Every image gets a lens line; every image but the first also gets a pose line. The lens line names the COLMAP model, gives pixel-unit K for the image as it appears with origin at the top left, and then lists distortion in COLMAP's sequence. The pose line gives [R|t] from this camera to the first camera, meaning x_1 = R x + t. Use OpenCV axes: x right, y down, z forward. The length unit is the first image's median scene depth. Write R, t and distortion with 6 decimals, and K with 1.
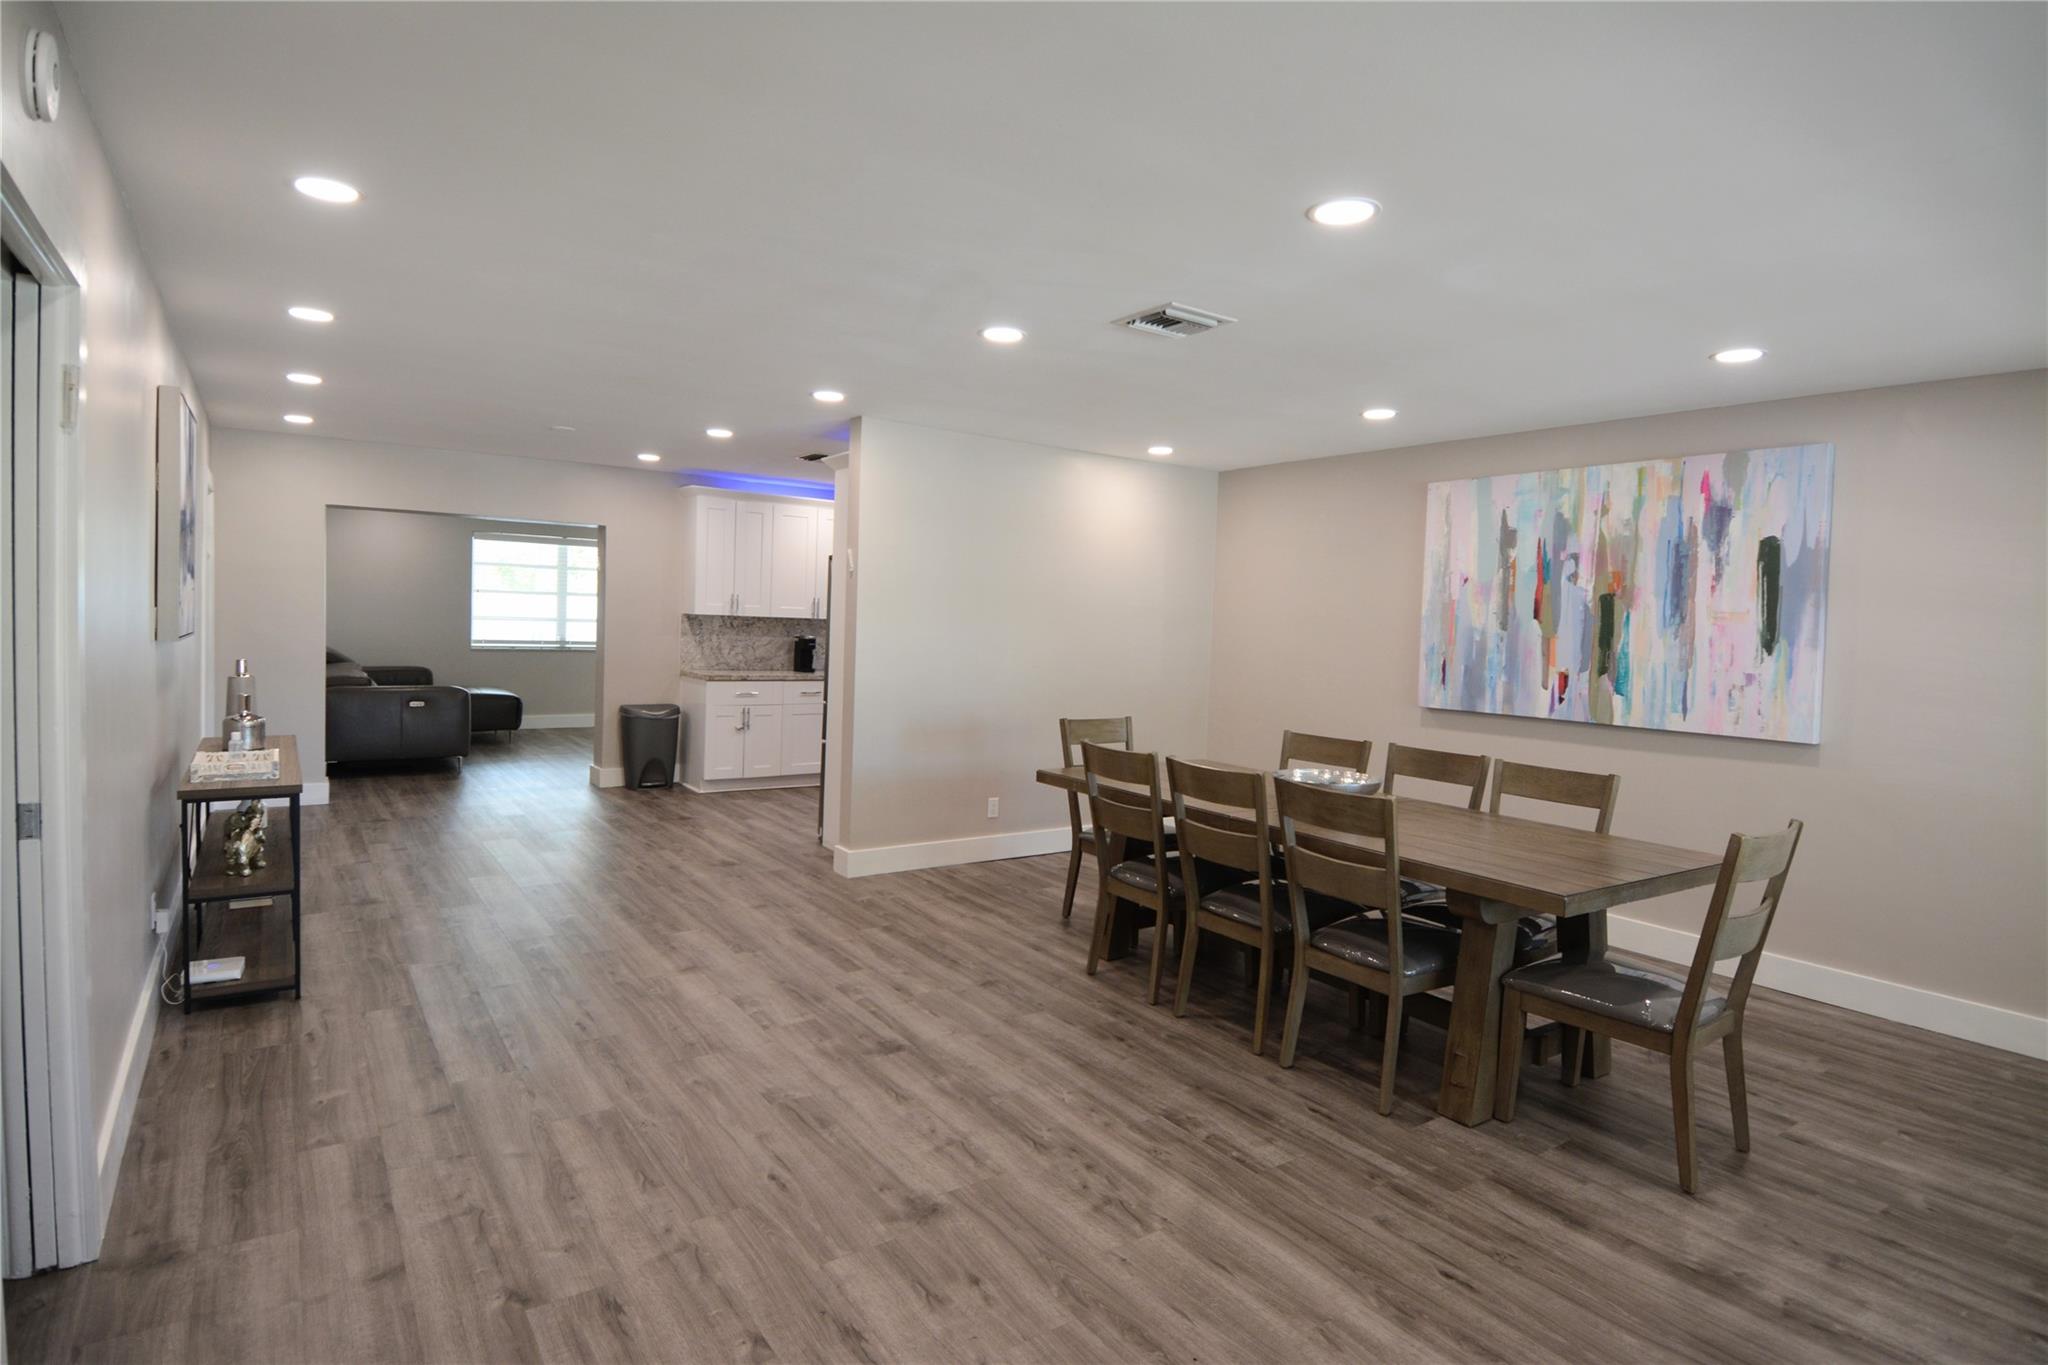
lens RADIAL K [[1075.1, 0, 1028.2], [0, 1075.1, 686.5], [0, 0, 1]] dist [0.013908, -0.018722]
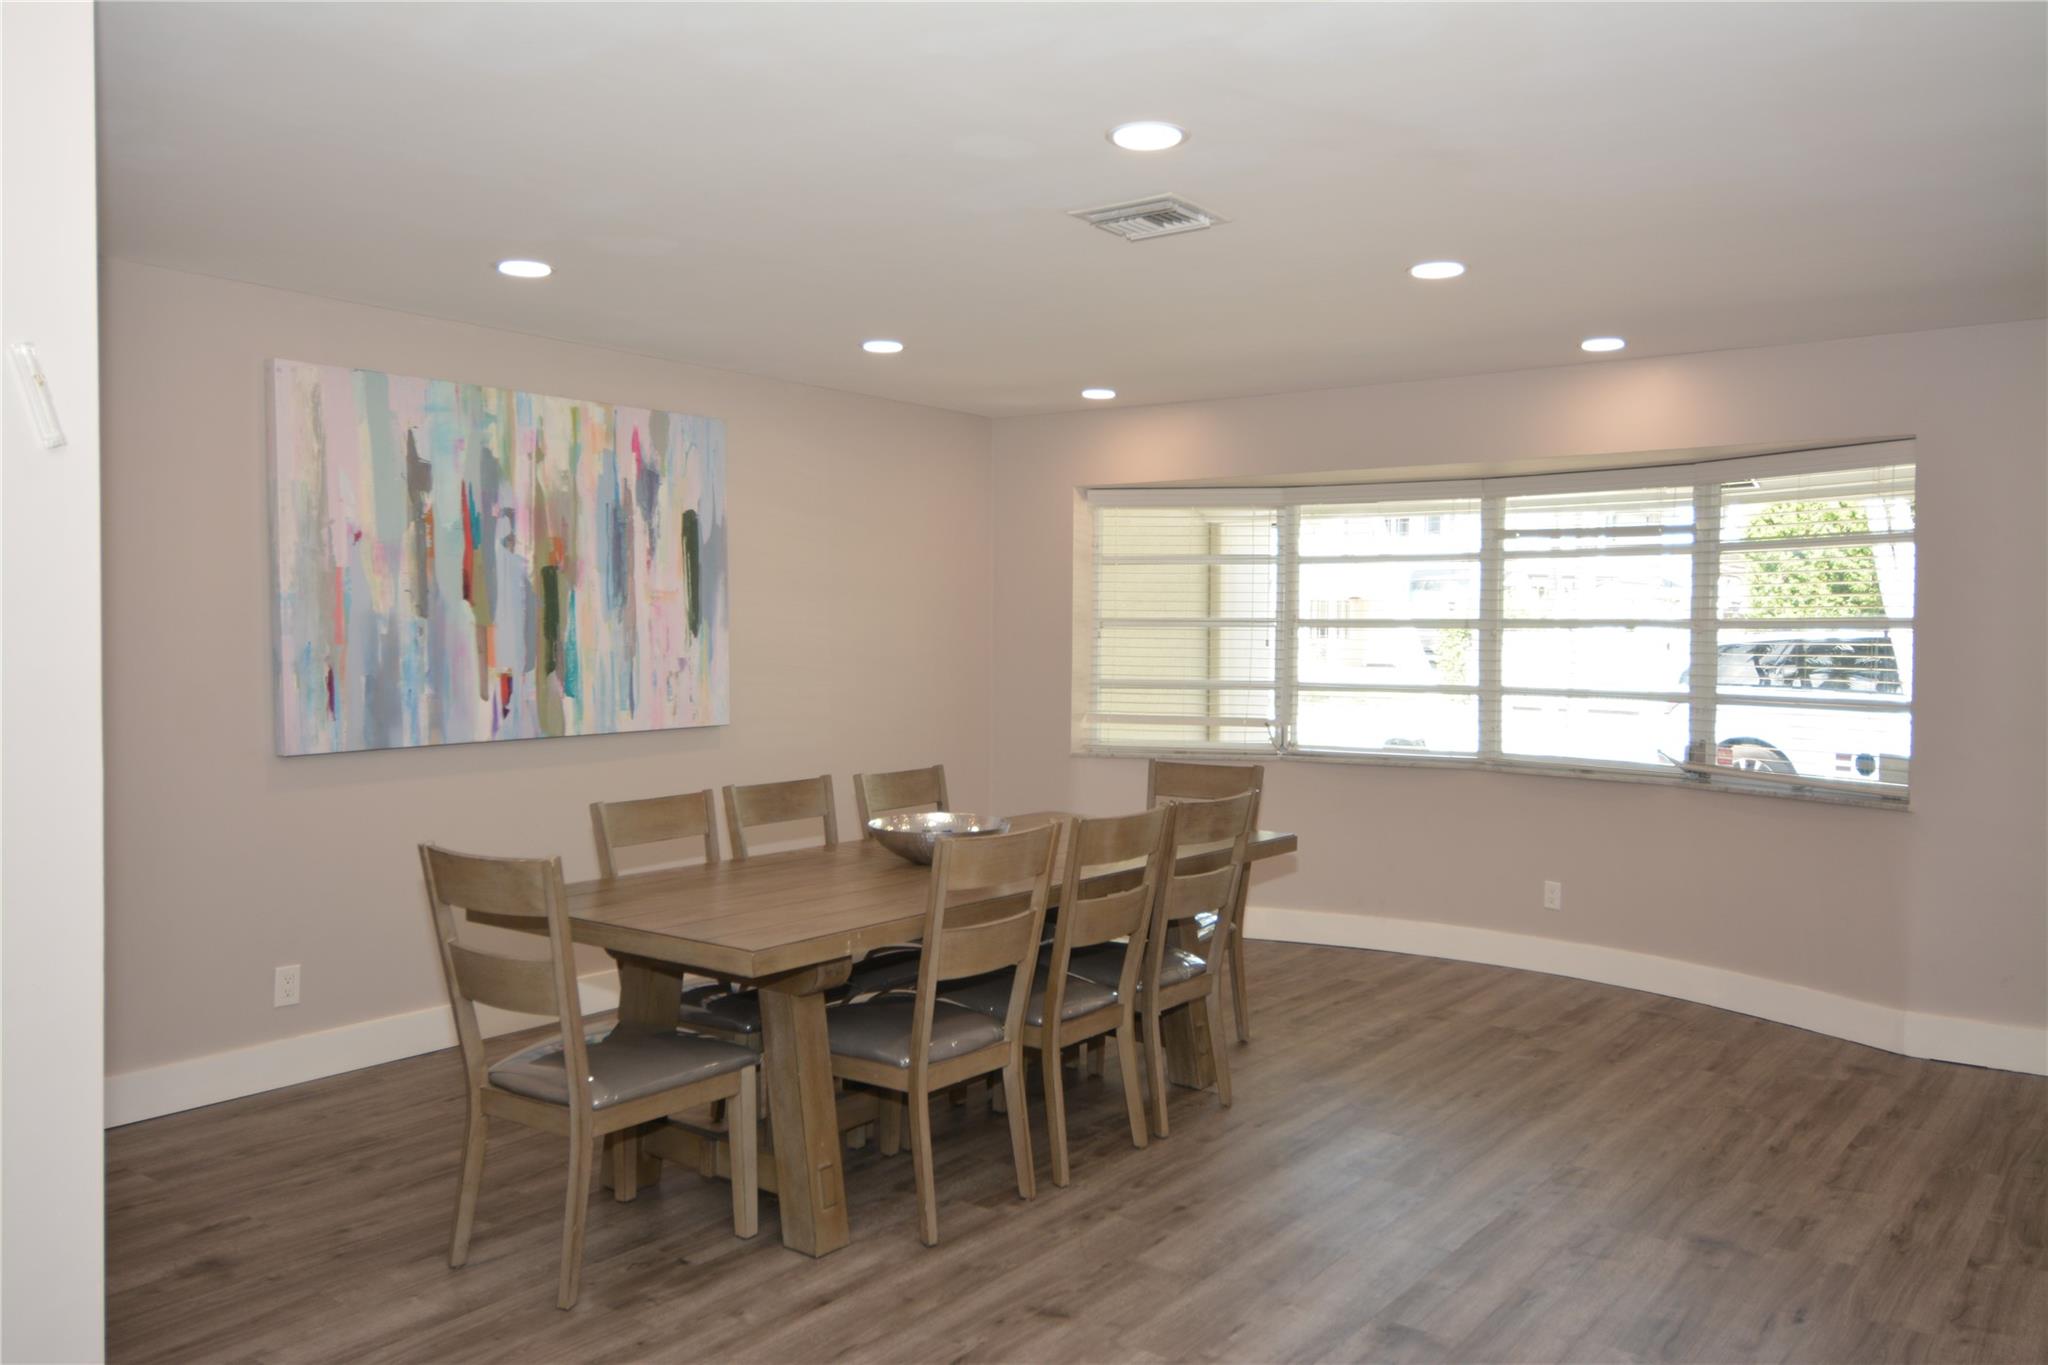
lens RADIAL K [[1612.7, 0, 1022.3], [0, 1612.7, 680.7], [0, 0, 1]] dist [0.047429, -0.023137]
pose [[-0.322345, -0.072224, 0.943863, -0.652009], [0.039546, 0.995187, 0.089657, -0.094484], [-0.945796, 0.066227, -0.317937, 1.050633]]
